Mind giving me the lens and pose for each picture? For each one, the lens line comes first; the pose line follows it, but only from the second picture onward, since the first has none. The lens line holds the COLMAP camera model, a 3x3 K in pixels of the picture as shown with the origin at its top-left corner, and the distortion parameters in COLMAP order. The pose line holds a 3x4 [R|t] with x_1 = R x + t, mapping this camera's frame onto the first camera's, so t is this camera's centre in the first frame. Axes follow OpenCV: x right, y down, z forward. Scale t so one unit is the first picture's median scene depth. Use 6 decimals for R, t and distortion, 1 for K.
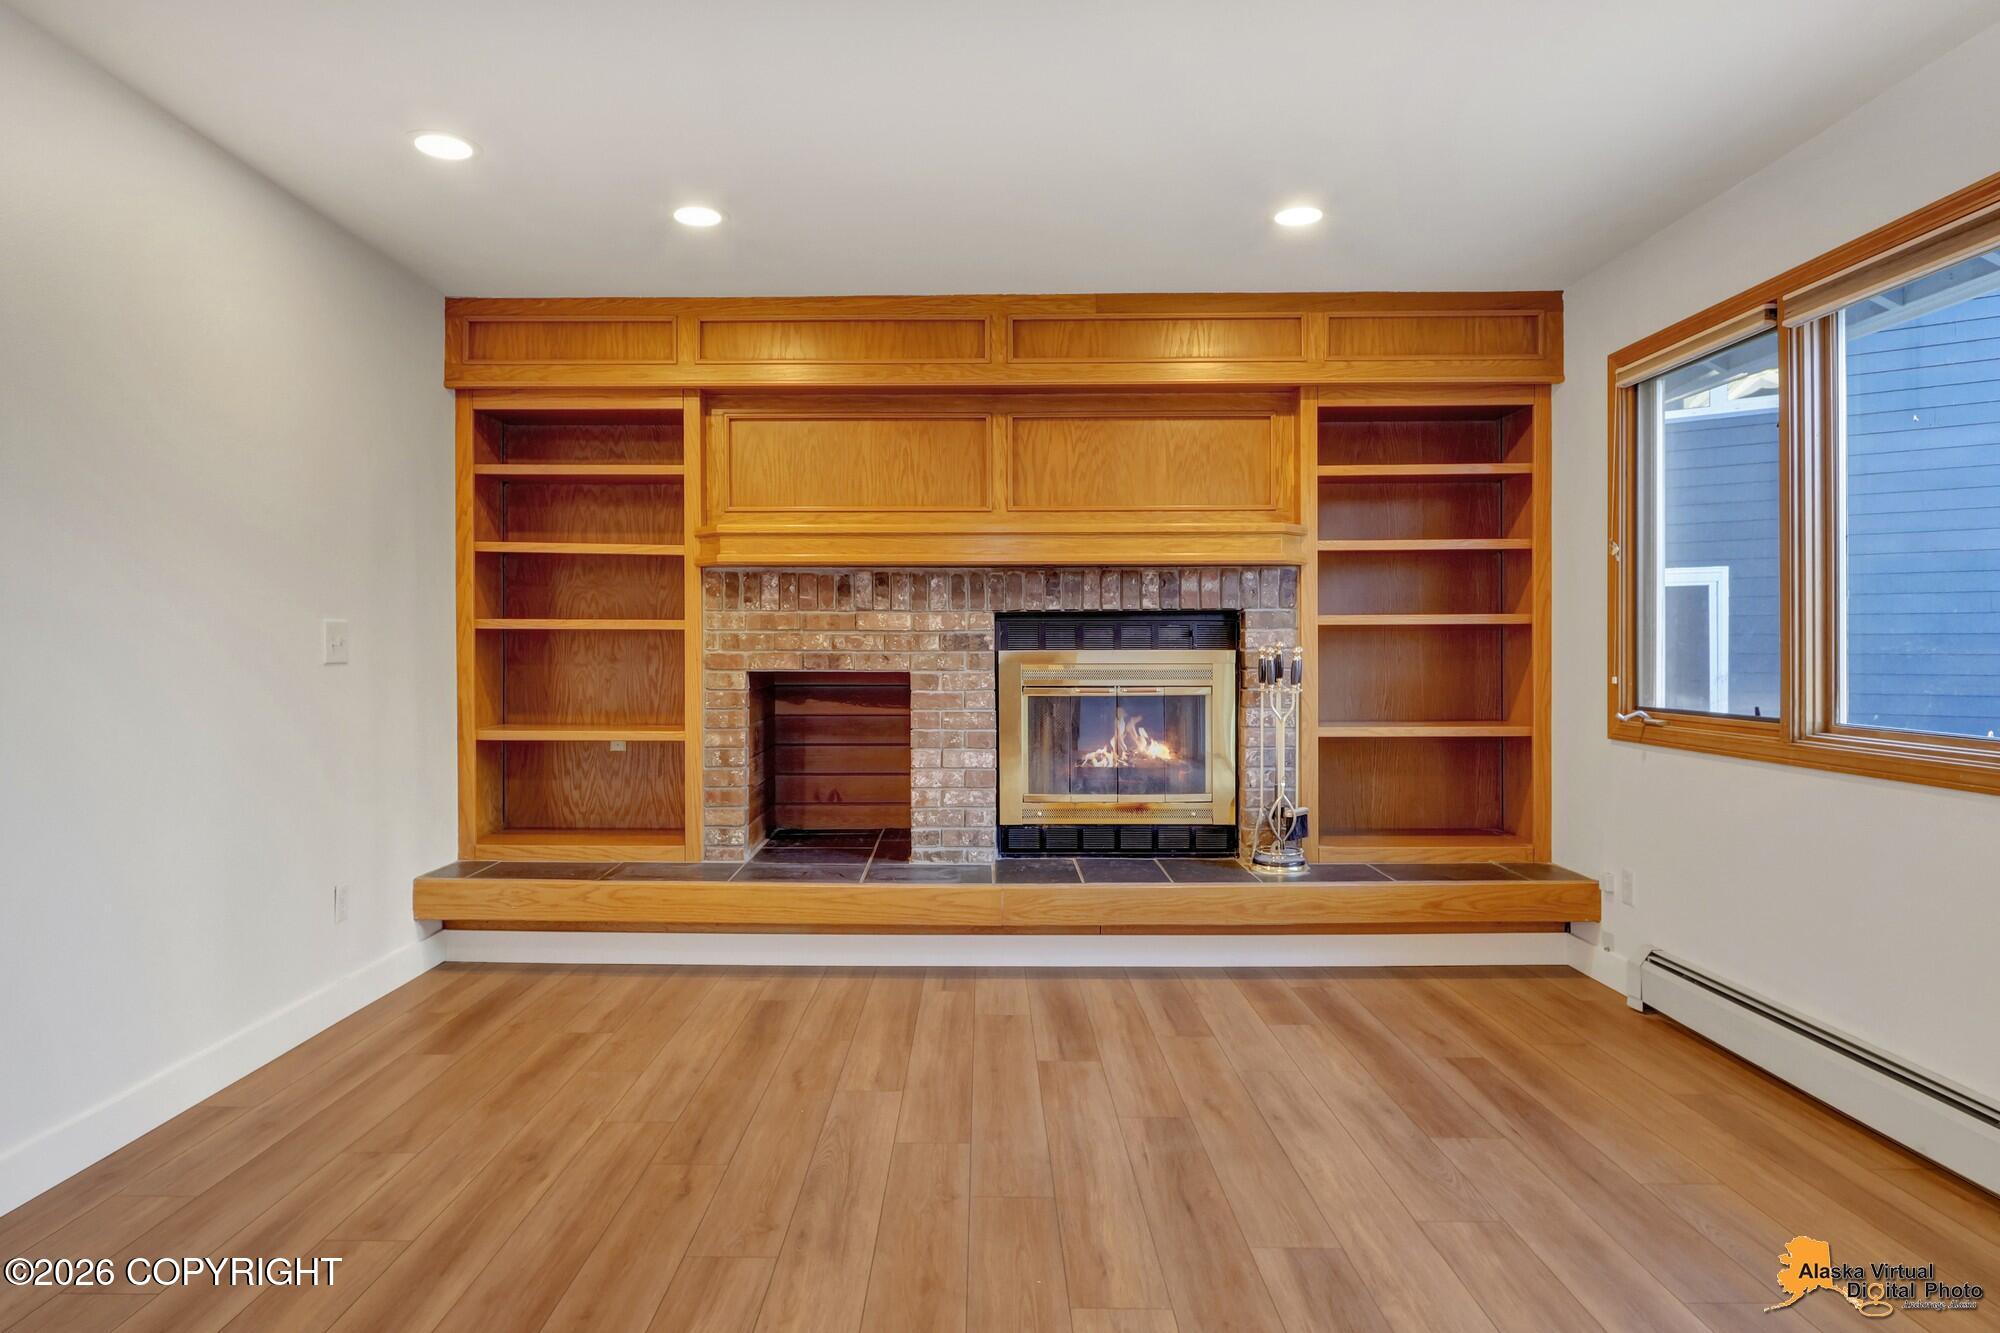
lens RADIAL K [[1173.2, 0, 980.0], [0, 1173.2, 648.5], [0, 0, 1]] dist [0.008337, 0.002488]
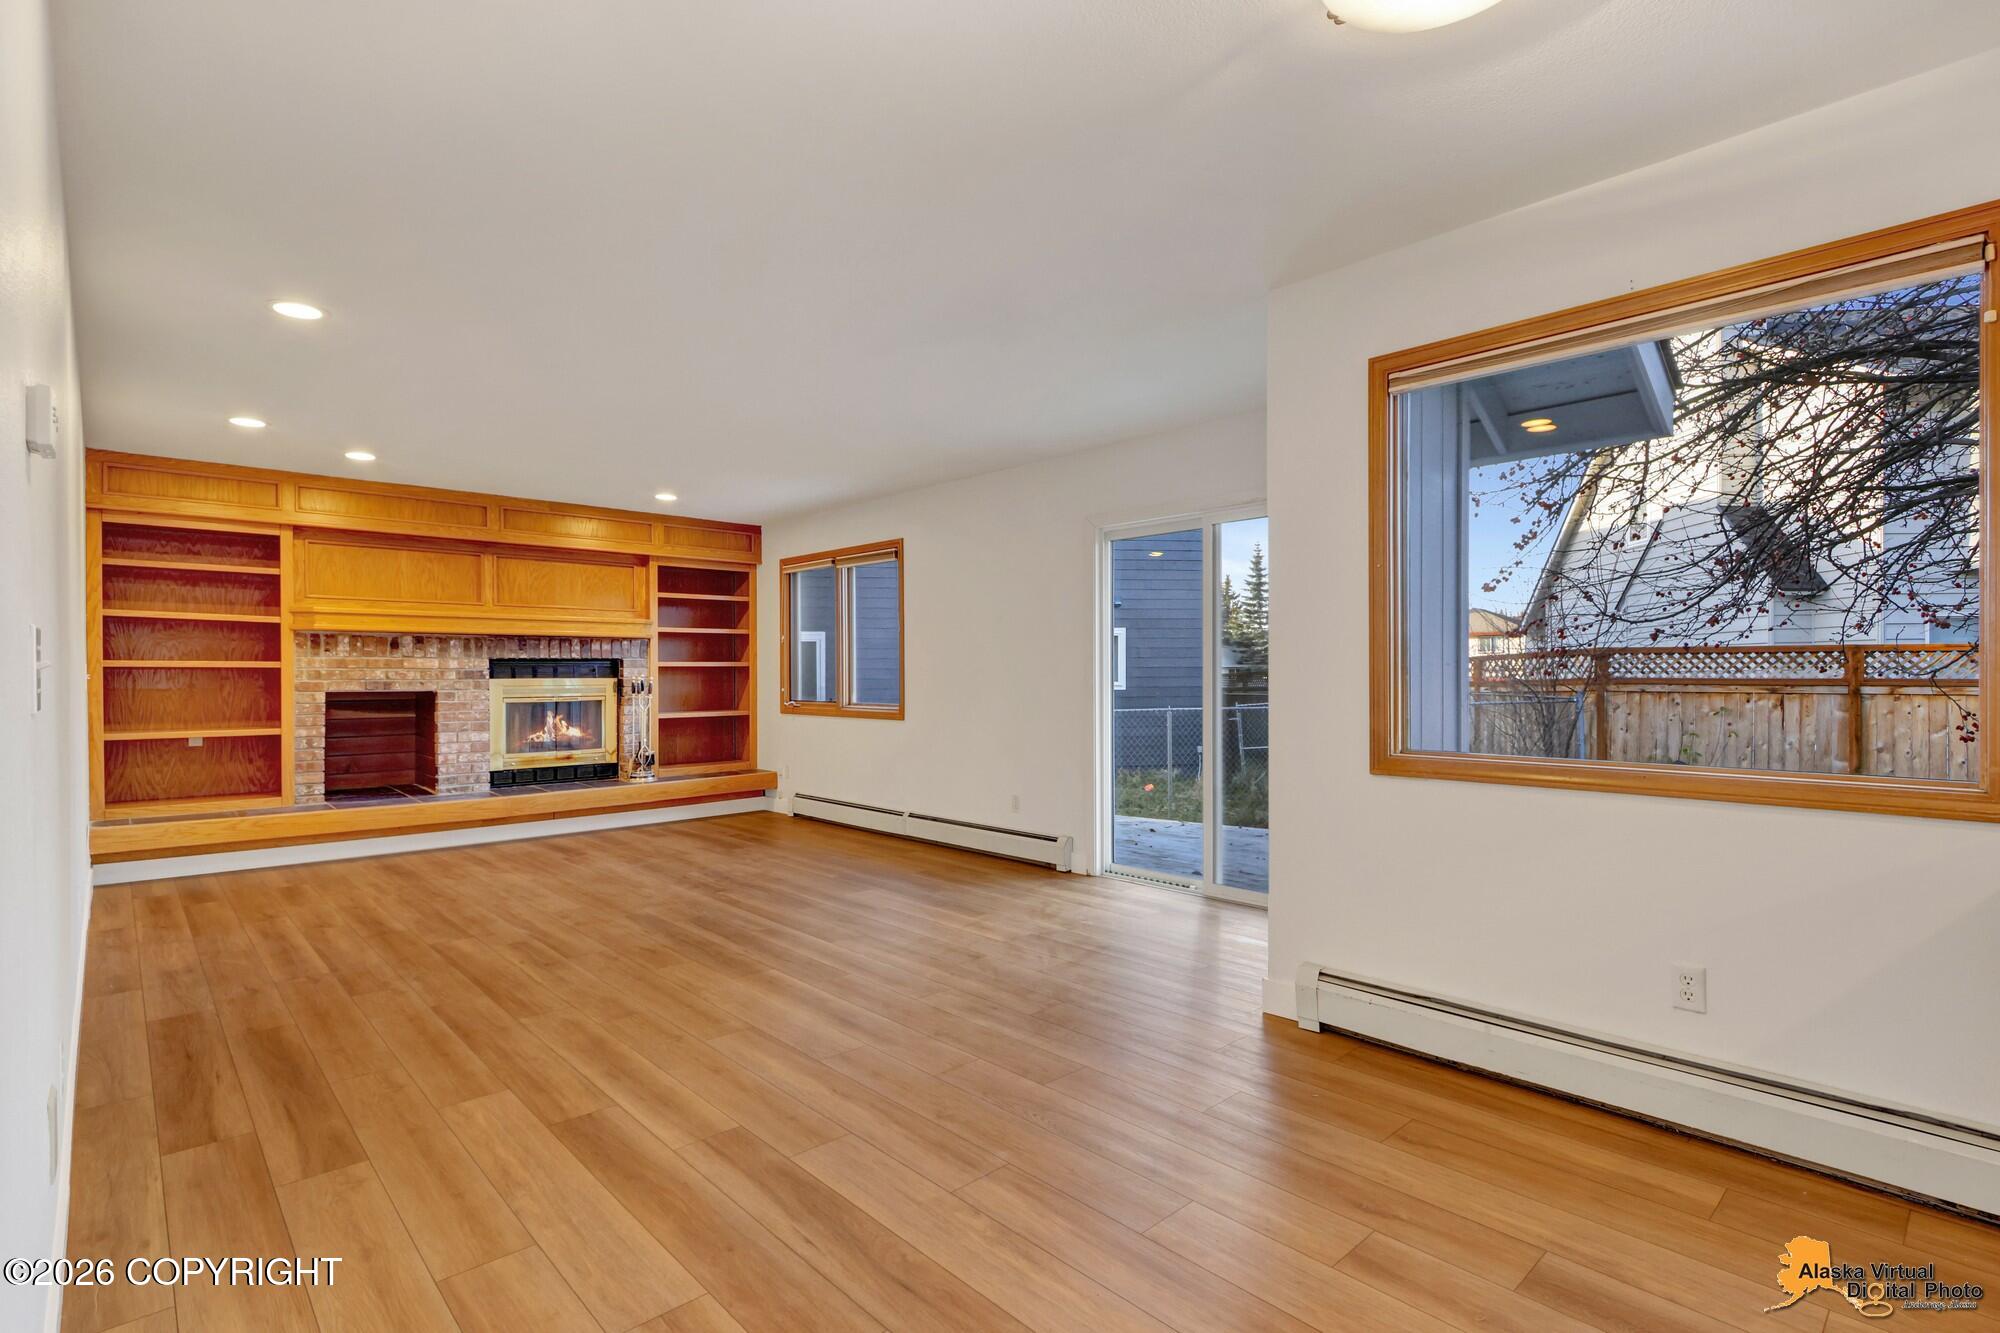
lens RADIAL K [[952.9, 0, 1034.2], [0, 952.9, 679.2], [0, 0, 1]] dist [0.007937, -0.003535]
pose [[0.709908, -0.005365, 0.704274, -0.452646], [0.003142, 0.999985, 0.004451, -0.002314], [-0.704288, -0.000947, 0.709914, -0.725696]]
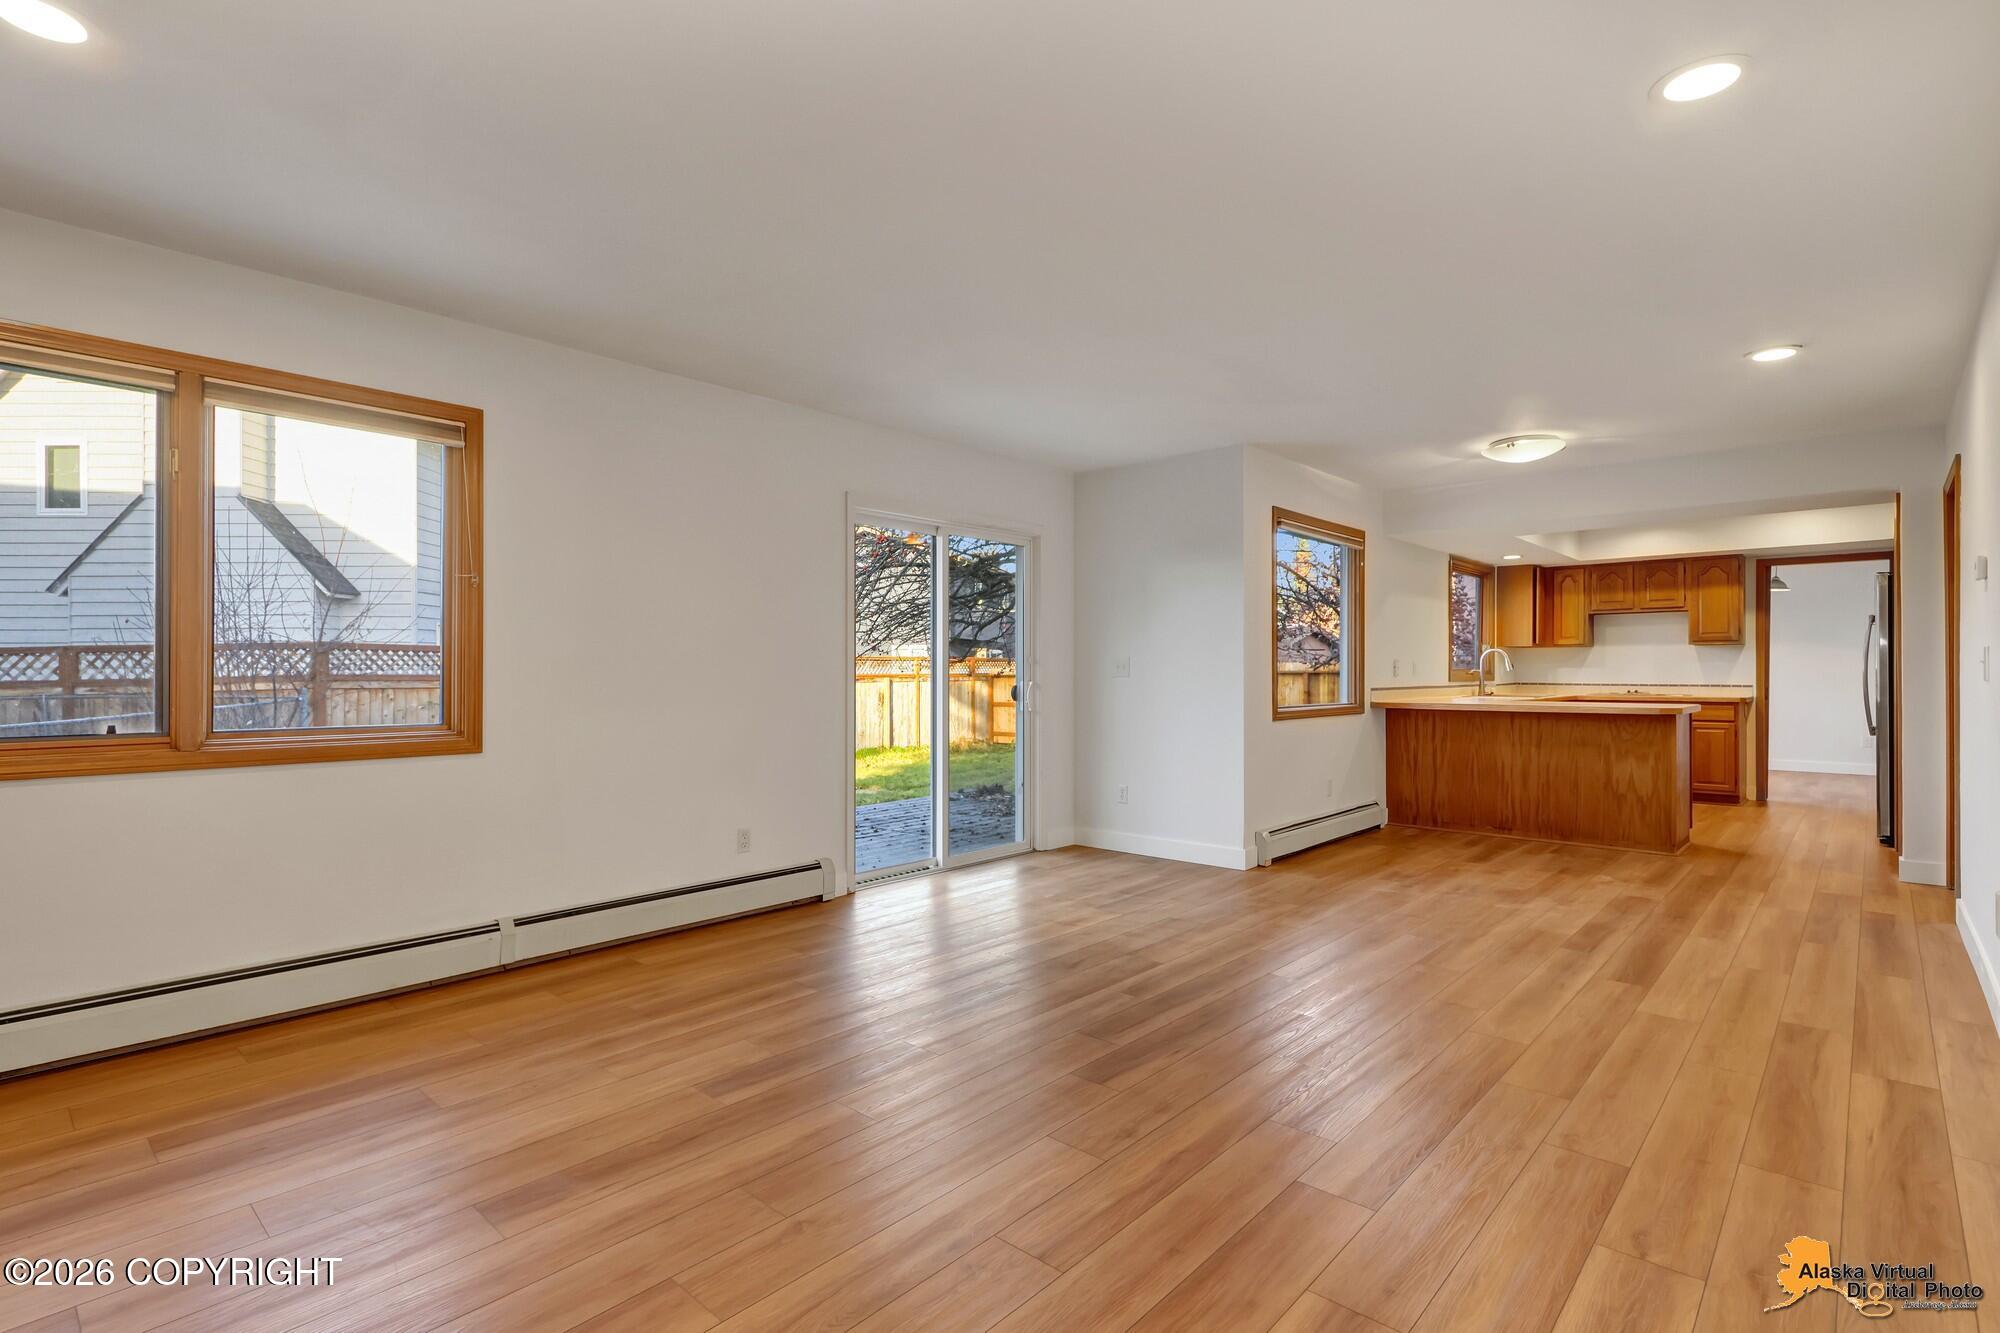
lens RADIAL K [[952.9, 0, 983.8], [0, 952.9, 670.1], [0, 0, 1]] dist [0.007937, -0.003535]
pose [[-0.741007, 0.000652, 0.671497, -0.382983], [-0.000191, 0.999999, -0.001182, 0.001824], [-0.671497, -0.001004, -0.741006, 0.842778]]
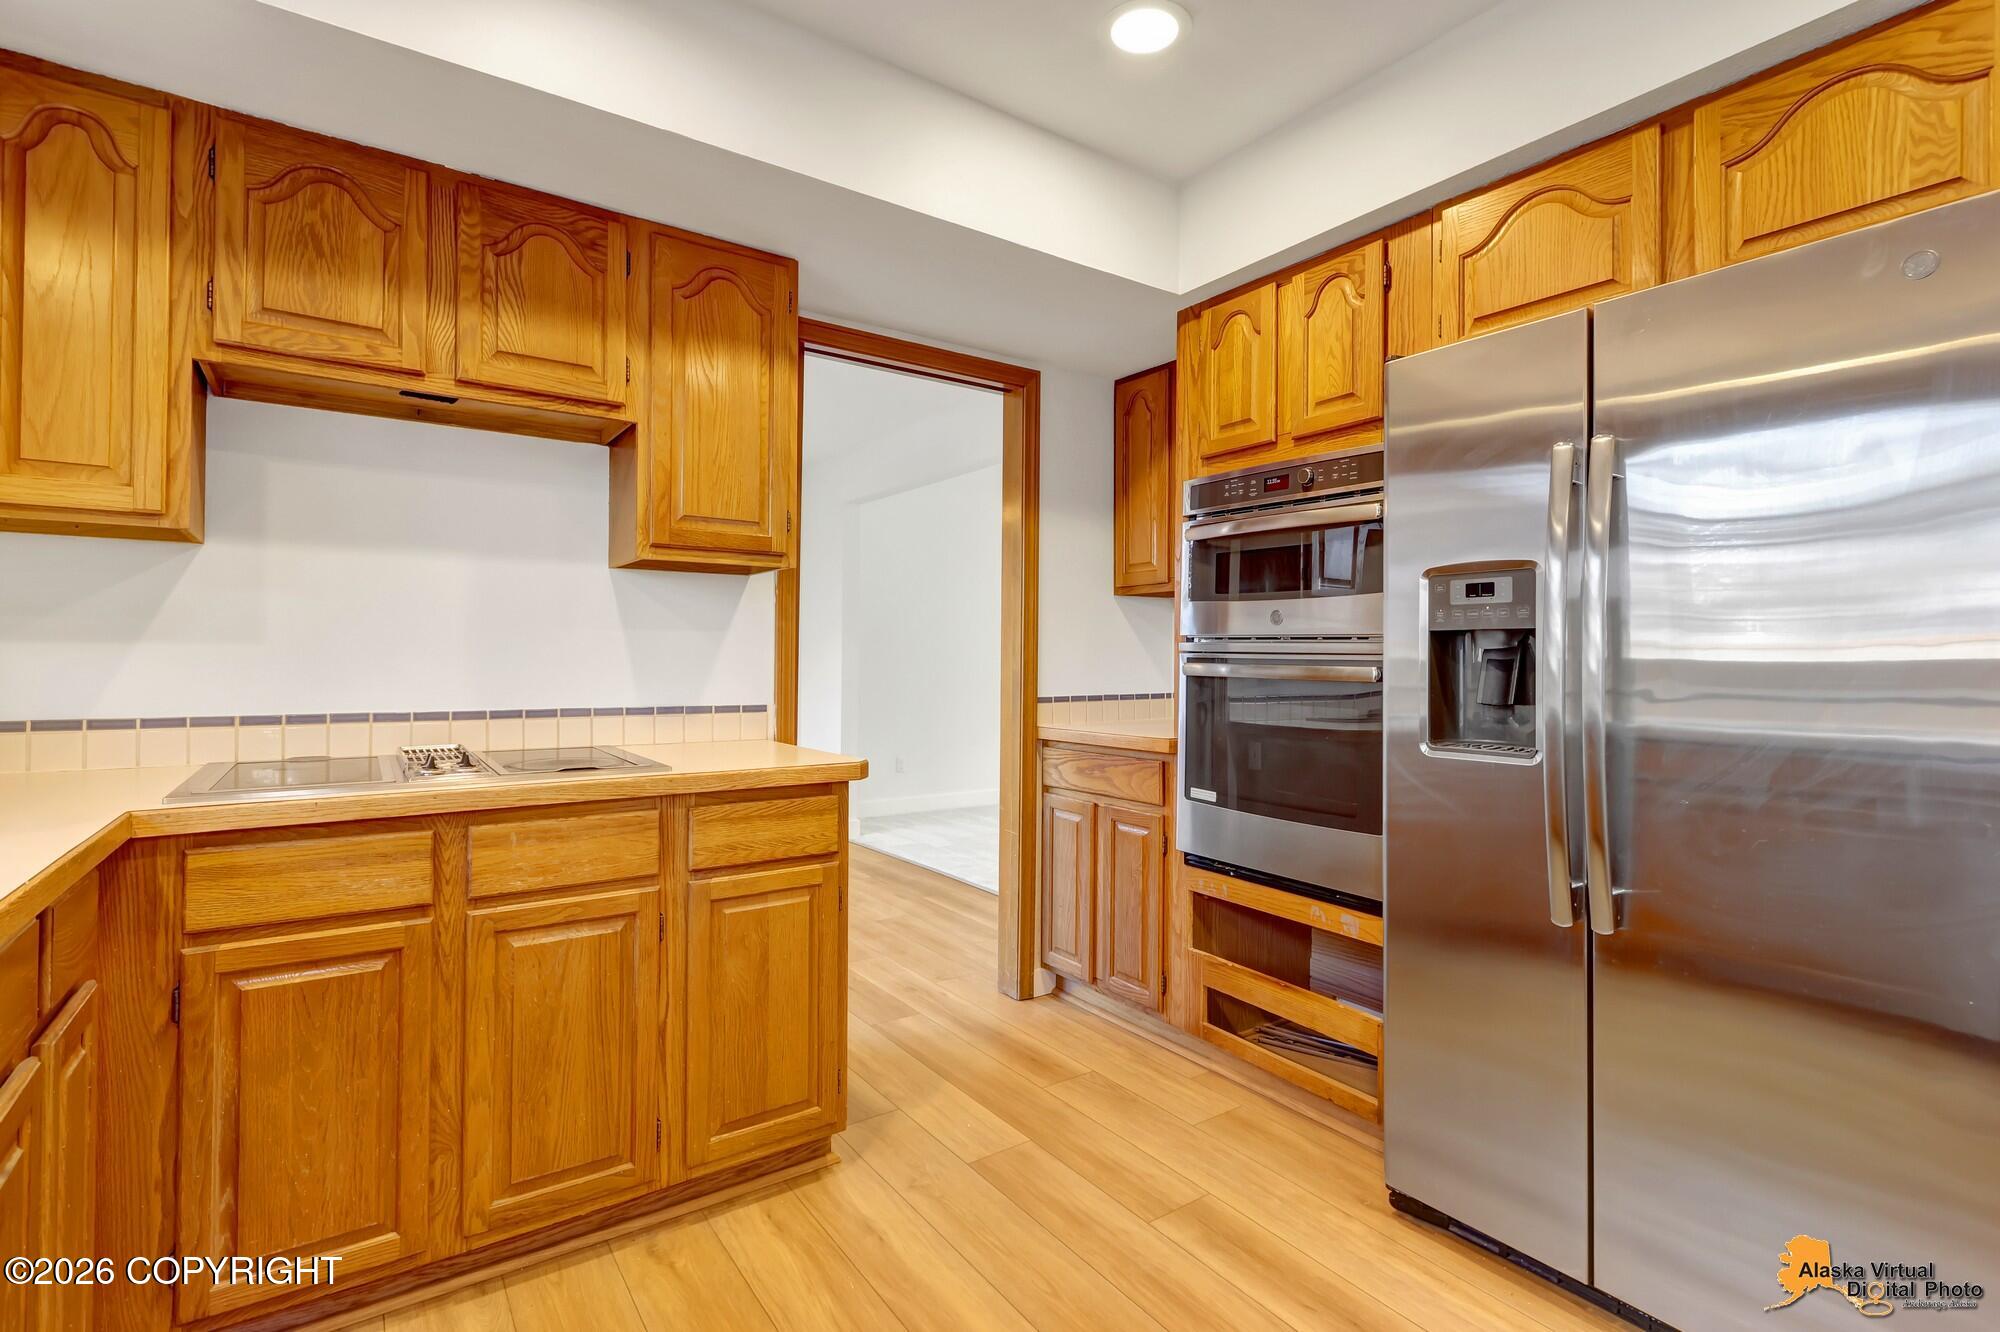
lens RADIAL K [[937.6, 0, 1017.0], [0, 937.6, 655.2], [0, 0, 1]] dist [0.012195, -0.003465]
pose [[-0.802966, -0.007671, -0.595975, 0.001113], [-0.006680, 0.999970, -0.003870, -0.000027], [0.595987, 0.000874, -0.802994, -1.080908]]
